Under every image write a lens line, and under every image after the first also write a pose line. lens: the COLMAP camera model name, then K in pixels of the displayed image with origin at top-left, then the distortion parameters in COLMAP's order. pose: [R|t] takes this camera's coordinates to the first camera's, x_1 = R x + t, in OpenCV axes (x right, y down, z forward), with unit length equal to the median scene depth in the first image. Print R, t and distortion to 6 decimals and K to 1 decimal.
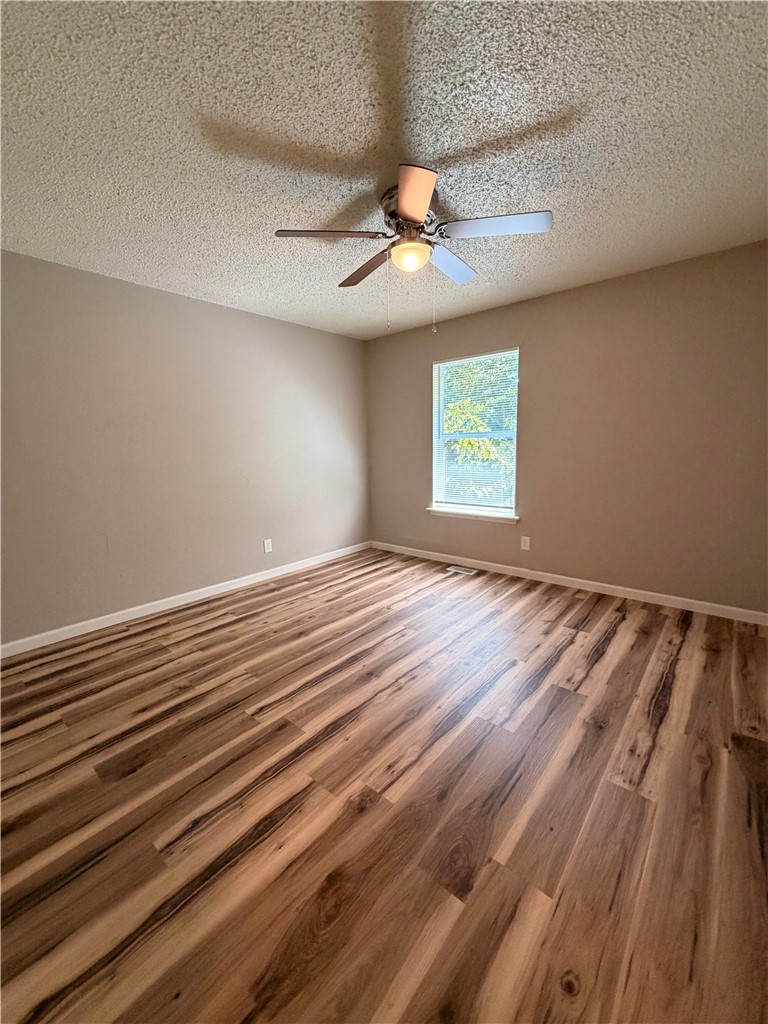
lens RADIAL K [[407.7, 0, 384.0], [0, 407.7, 512.0], [0, 0, 1]] dist [0.000722, -0.000007]
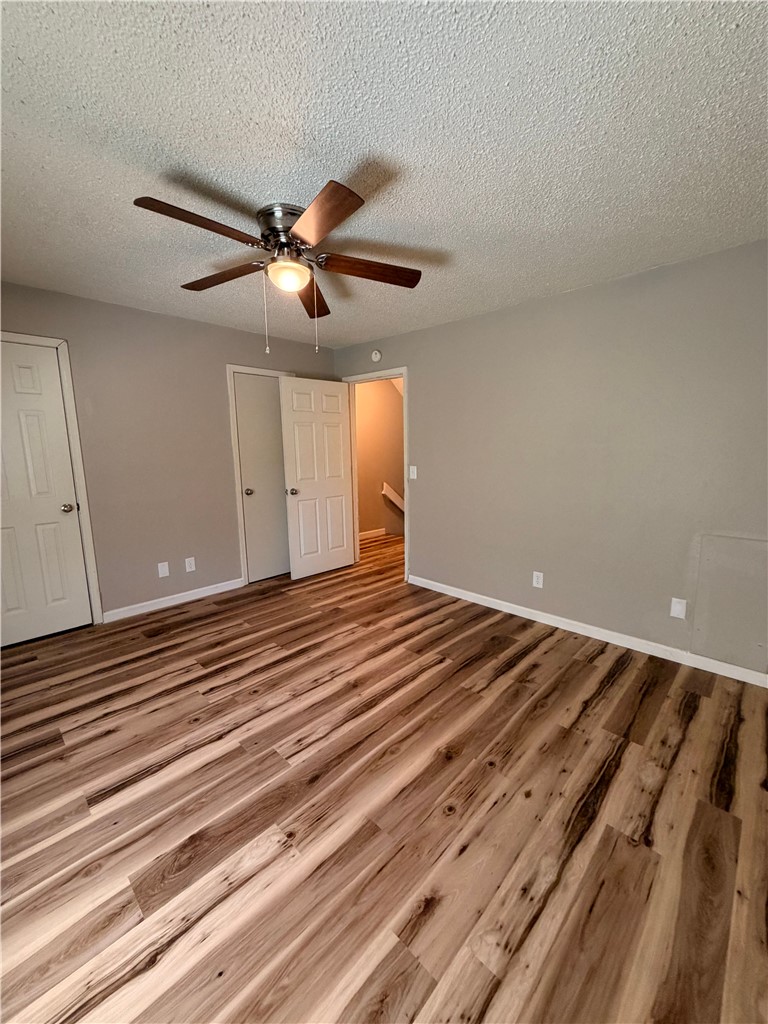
lens RADIAL K [[407.7, 0, 384.0], [0, 407.7, 512.0], [0, 0, 1]] dist [0.000722, -0.000007]
pose [[-0.997851, 0.021586, 0.061871, -0.144856], [0.040259, 0.946924, 0.318925, -0.280686], [-0.051703, 0.320731, -0.945758, 1.458887]]
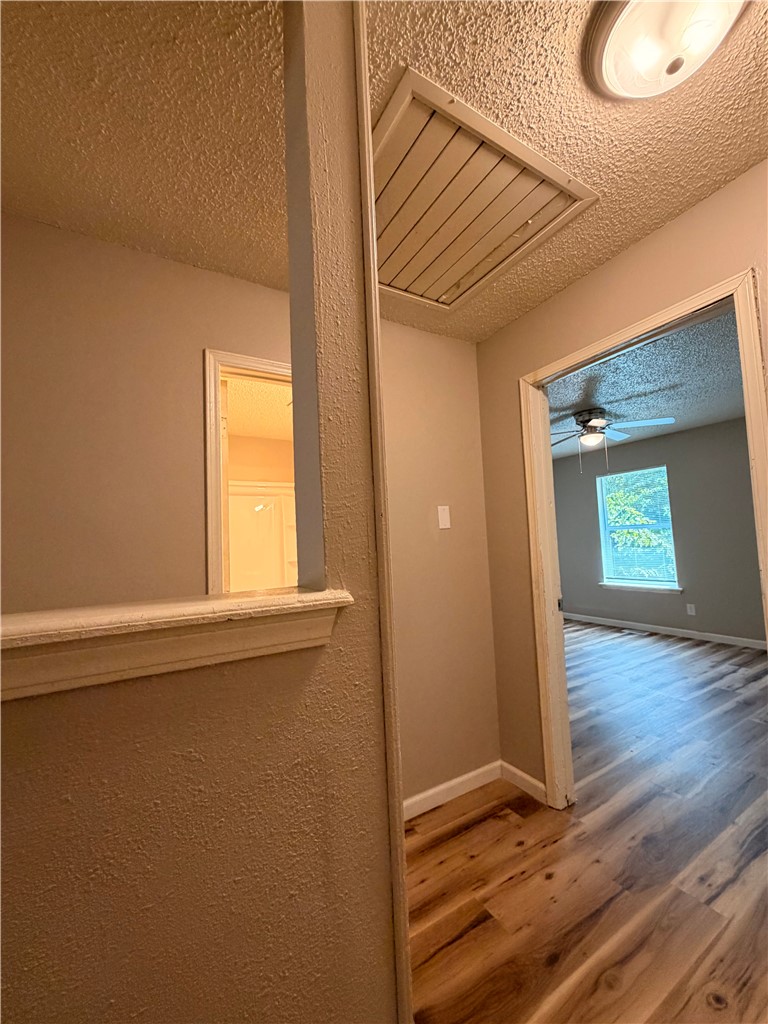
lens RADIAL K [[407.7, 0, 384.0], [0, 407.7, 512.0], [0, 0, 1]] dist [0.000722, -0.000007]
pose [[0.947930, -0.040767, -0.315859, -0.191417], [-0.030318, 0.975719, -0.216918, 0.111235], [0.317033, 0.215199, 0.923677, -0.709963]]
